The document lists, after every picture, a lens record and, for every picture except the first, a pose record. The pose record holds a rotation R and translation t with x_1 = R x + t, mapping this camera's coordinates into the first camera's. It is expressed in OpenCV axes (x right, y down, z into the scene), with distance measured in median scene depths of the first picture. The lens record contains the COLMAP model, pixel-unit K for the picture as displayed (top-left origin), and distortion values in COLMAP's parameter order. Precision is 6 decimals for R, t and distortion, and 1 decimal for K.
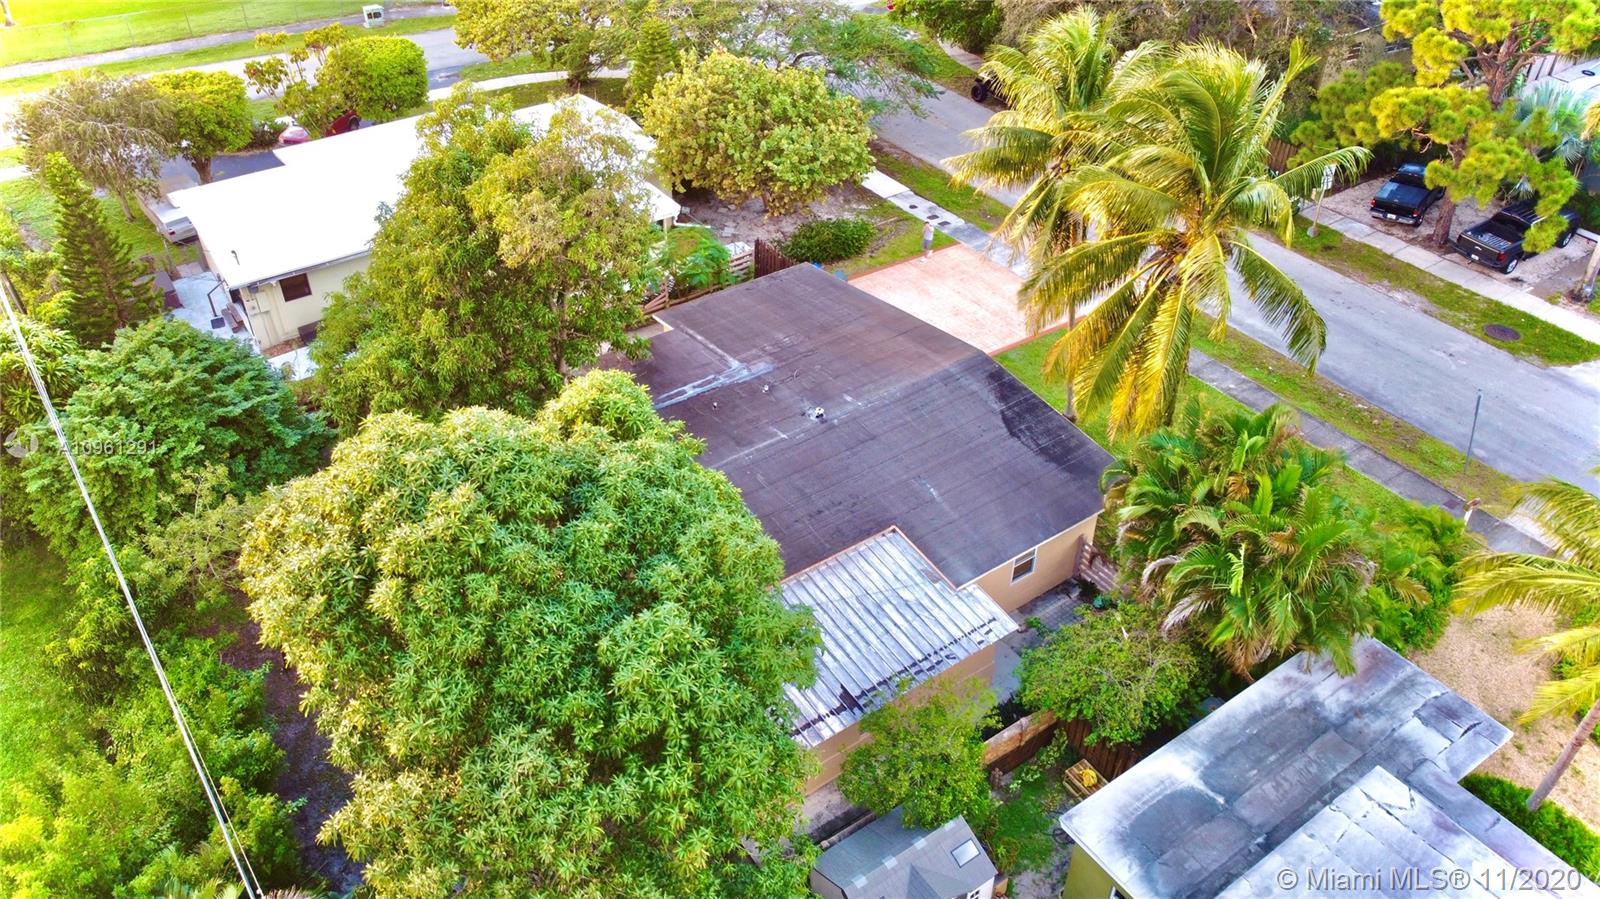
lens RADIAL K [[1217.6, 0, 800.0], [0, 1217.6, 449.5], [0, 0, 1]] dist [-0.000224, -0.001370]
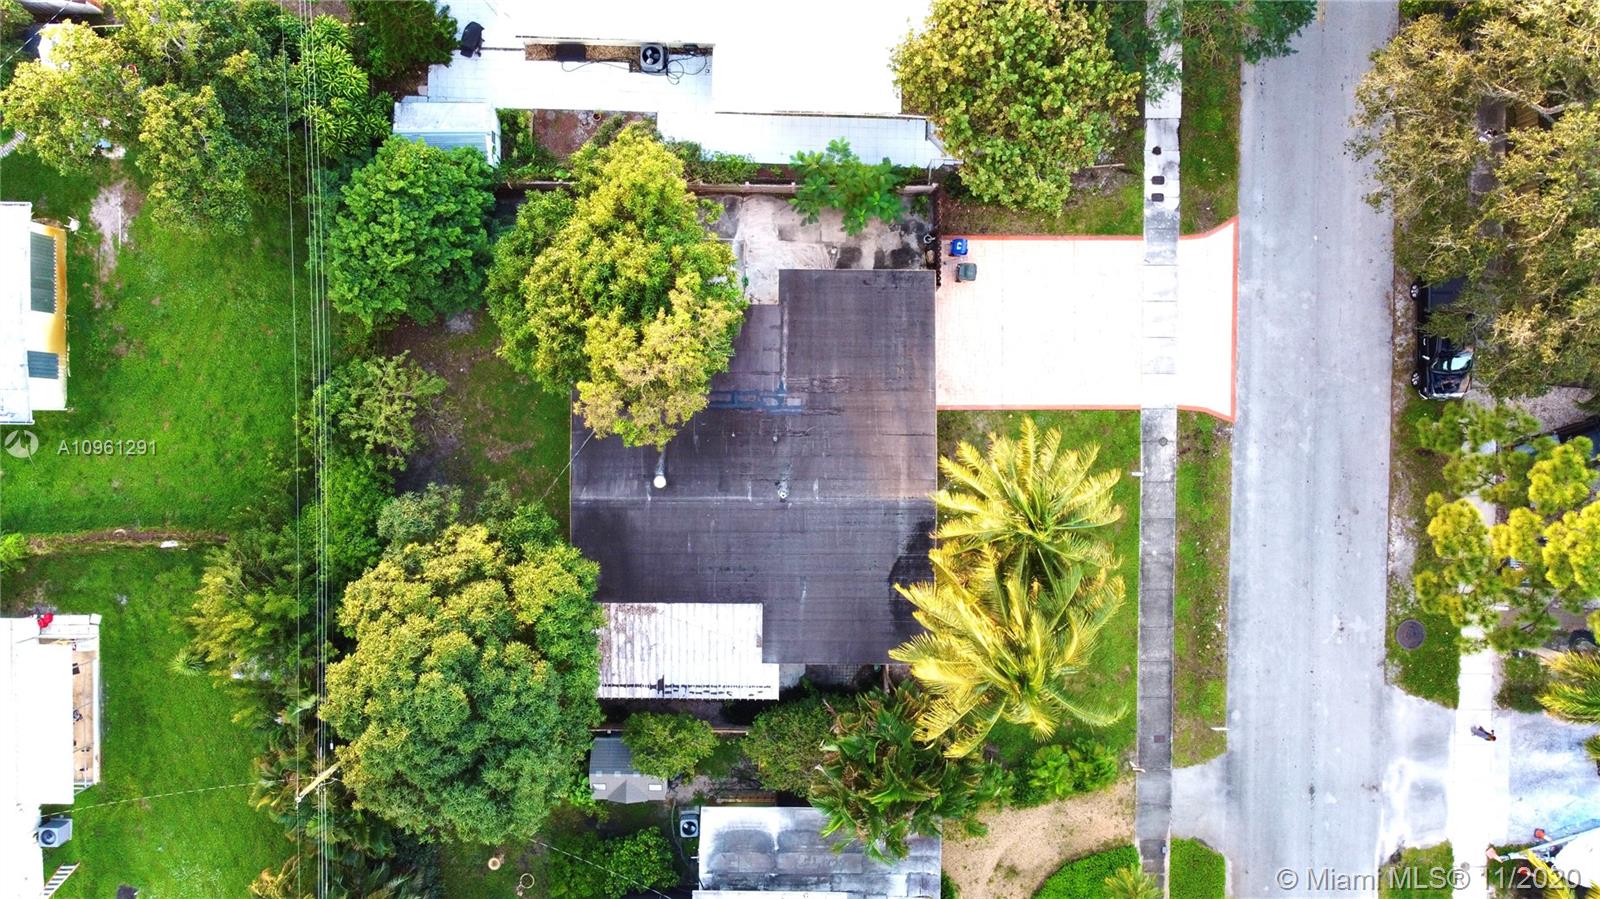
lens RADIAL K [[1217.6, 0, 800.0], [0, 1217.6, 449.5], [0, 0, 1]] dist [-0.000224, -0.001370]
pose [[0.808835, 0.587047, 0.034096, -0.045910], [-0.374627, 0.469734, 0.799377, -1.146952], [0.453256, -0.659337, 0.599861, 0.203998]]
